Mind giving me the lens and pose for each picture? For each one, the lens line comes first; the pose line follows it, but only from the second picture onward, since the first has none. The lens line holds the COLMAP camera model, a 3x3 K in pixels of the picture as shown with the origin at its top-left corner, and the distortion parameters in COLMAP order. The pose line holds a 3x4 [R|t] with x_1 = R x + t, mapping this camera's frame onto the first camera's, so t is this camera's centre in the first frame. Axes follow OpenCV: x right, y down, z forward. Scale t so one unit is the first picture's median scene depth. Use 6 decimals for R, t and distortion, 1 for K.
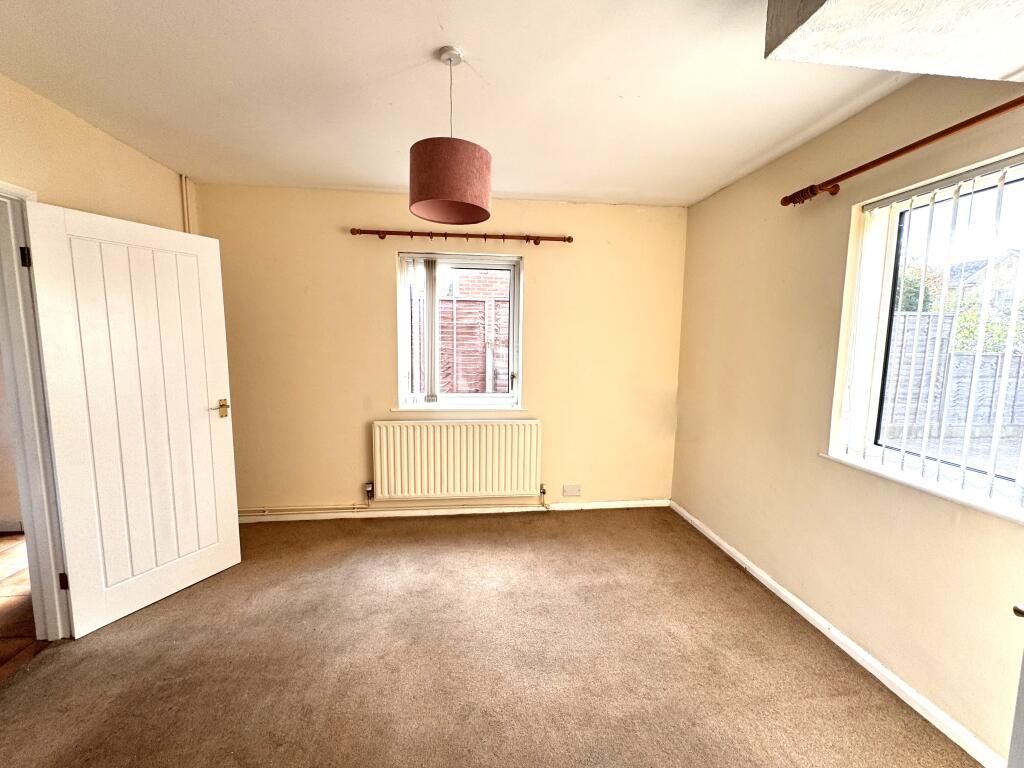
lens RADIAL K [[411.5, 0, 506.3], [0, 411.5, 380.3], [0, 0, 1]] dist [0.002107, -0.000409]
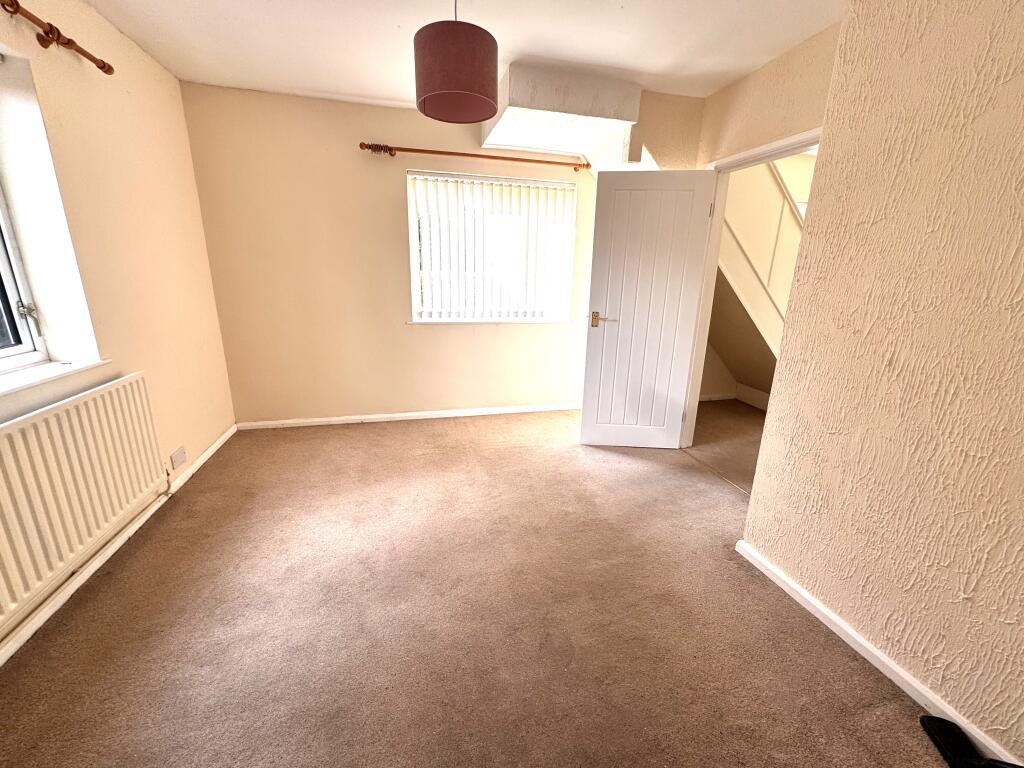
lens RADIAL K [[411.5, 0, 514.9], [0, 411.5, 380.0], [0, 0, 1]] dist [0.002107, -0.000409]
pose [[-0.151042, -0.266075, 0.952045, -0.810912], [0.081569, 0.956456, 0.280248, -0.026590], [-0.985156, 0.119986, -0.122761, 0.670194]]
